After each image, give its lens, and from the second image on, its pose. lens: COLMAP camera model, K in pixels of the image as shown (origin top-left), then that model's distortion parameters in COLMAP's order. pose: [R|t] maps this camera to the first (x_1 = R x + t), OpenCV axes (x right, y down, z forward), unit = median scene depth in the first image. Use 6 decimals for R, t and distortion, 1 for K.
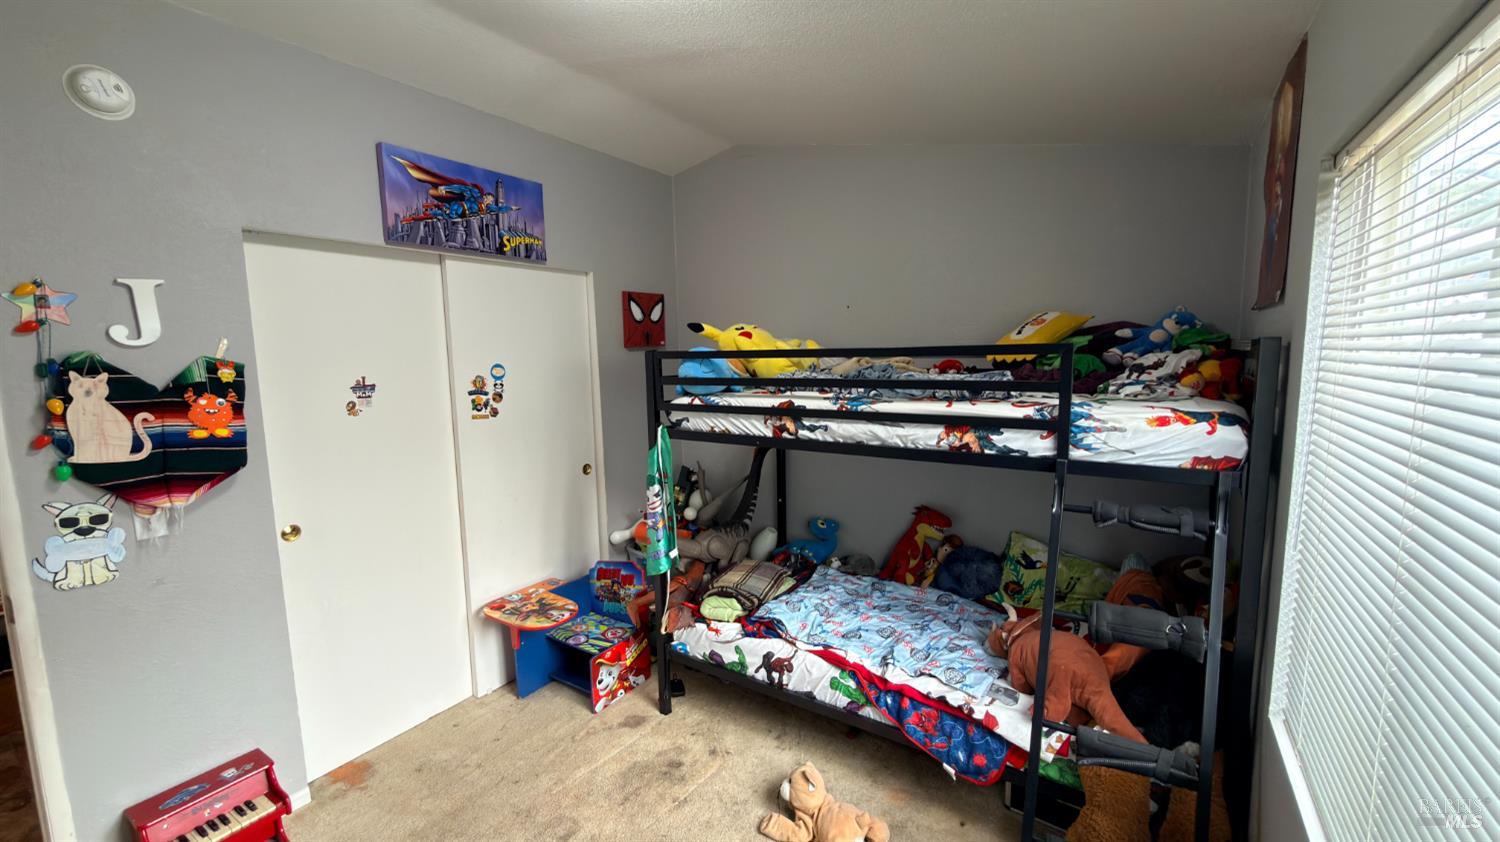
lens RADIAL K [[599.0, 0, 751.2], [0, 599.0, 423.5], [0, 0, 1]] dist [0.003659, -0.001254]
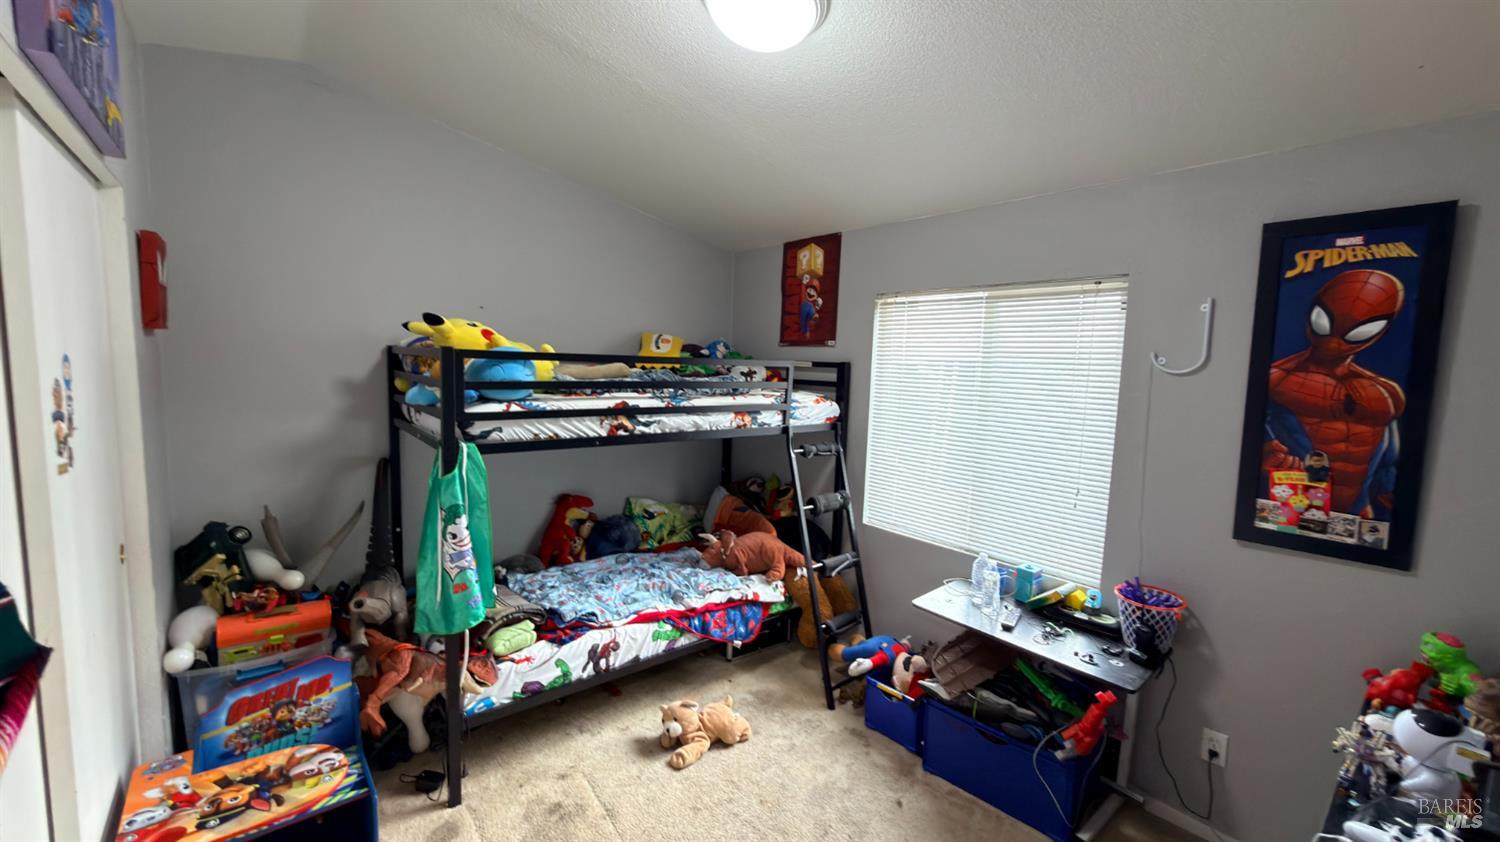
lens RADIAL K [[599.0, 0, 753.3], [0, 599.0, 420.9], [0, 0, 1]] dist [0.003659, -0.001254]
pose [[0.278668, -0.068707, 0.957927, -0.899596], [0.075048, 0.995946, 0.049601, -0.037225], [-0.957451, 0.058068, 0.282694, 0.437977]]
